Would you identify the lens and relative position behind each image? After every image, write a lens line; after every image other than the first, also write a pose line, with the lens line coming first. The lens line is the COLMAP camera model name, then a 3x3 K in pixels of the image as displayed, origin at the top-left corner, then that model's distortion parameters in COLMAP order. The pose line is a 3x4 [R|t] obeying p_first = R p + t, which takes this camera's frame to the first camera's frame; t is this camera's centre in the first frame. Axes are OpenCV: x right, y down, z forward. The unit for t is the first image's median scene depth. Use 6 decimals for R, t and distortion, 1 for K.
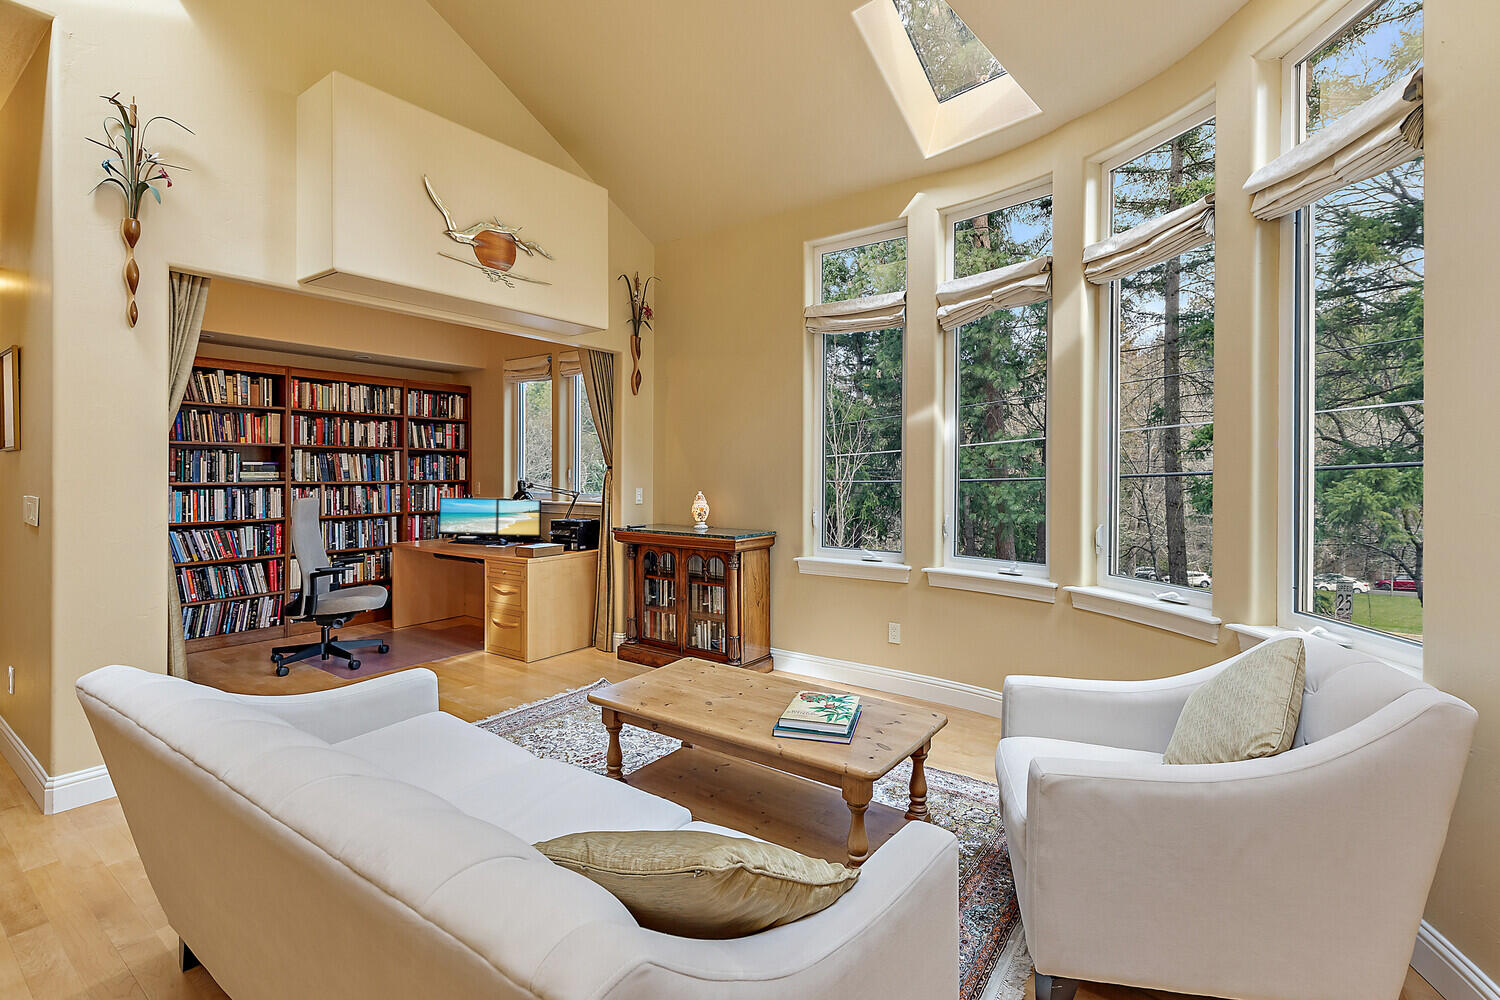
lens RADIAL K [[695.2, 0, 784.0], [0, 695.2, 470.9], [0, 0, 1]] dist [0.005394, -0.001067]
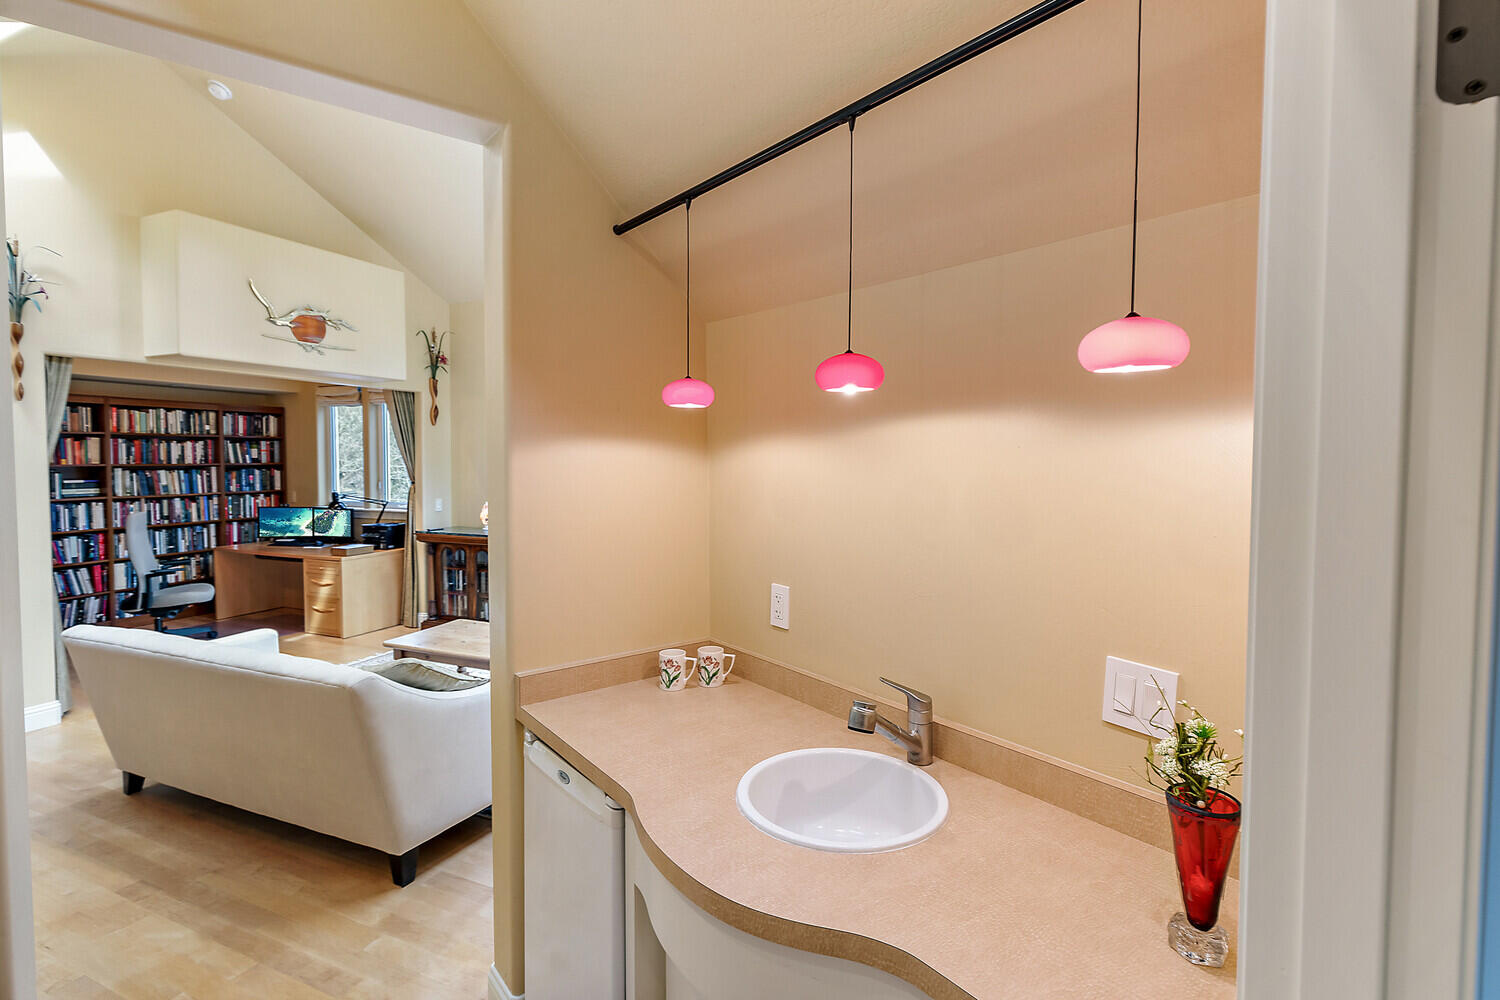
lens RADIAL K [[695.2, 0, 782.2], [0, 695.2, 481.4], [0, 0, 1]] dist [0.005394, -0.001067]
pose [[0.978805, -0.008330, 0.204625, 0.148970], [0.001593, 0.999452, 0.033065, -0.049336], [-0.204788, -0.032038, 0.978282, -0.377803]]
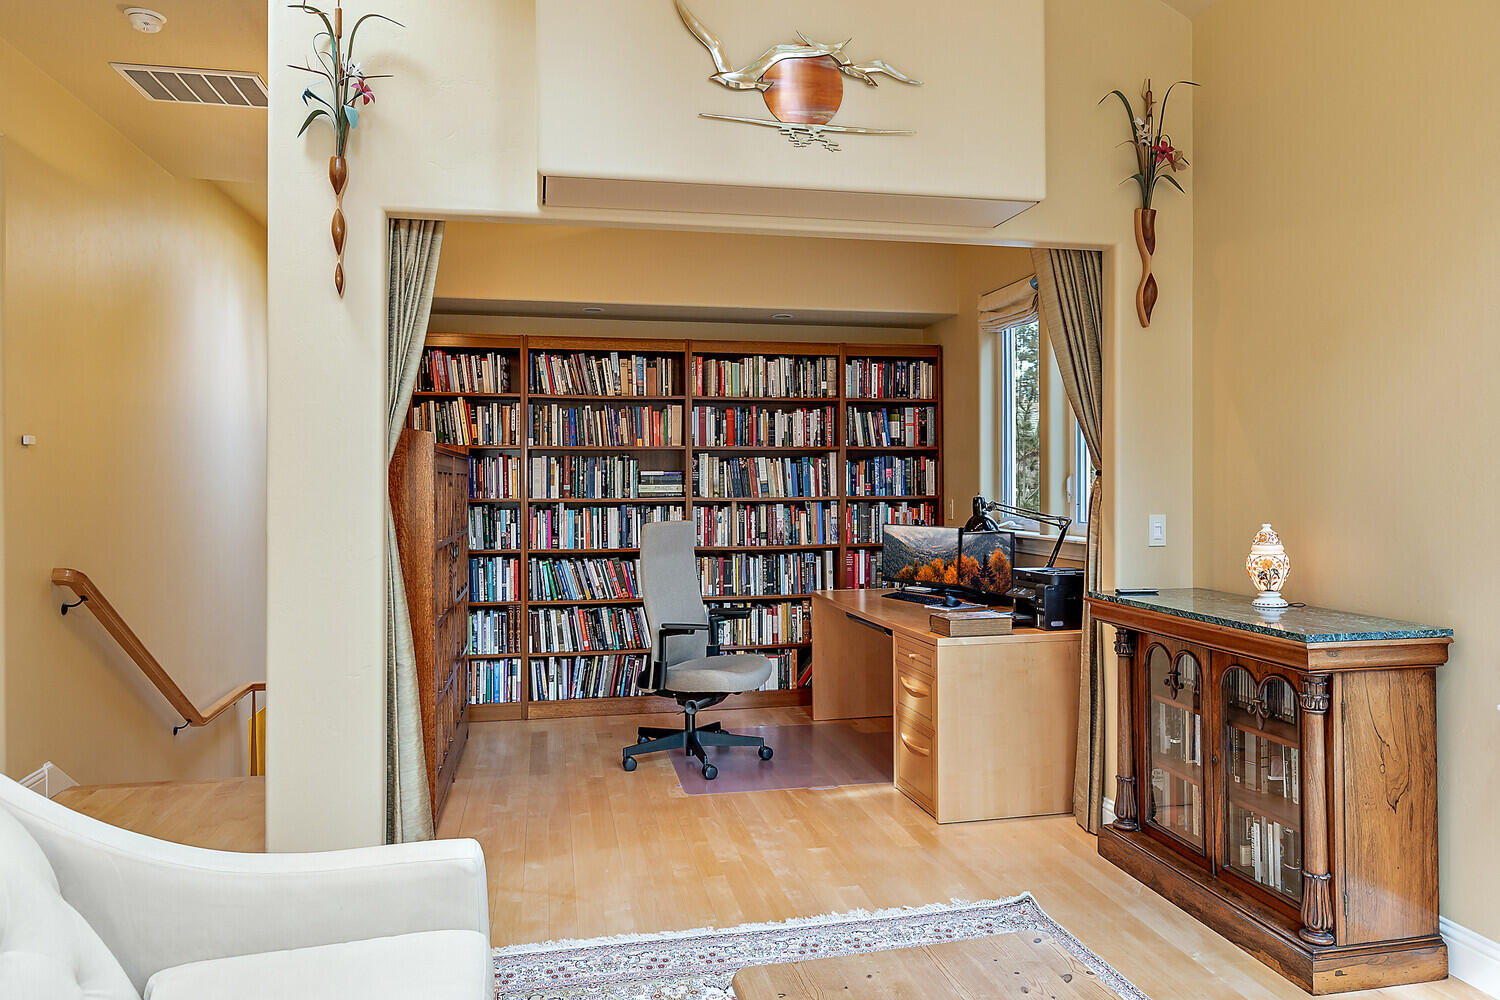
lens RADIAL K [[1062.2, 0, 749.6], [0, 1062.2, 476.4], [0, 0, 1]] dist [0.001447, -0.011054]
pose [[0.720489, -0.009225, -0.693405, 0.110213], [0.006772, 0.999957, -0.006267, 0.000503], [0.693433, -0.000181, 0.720521, 0.261564]]
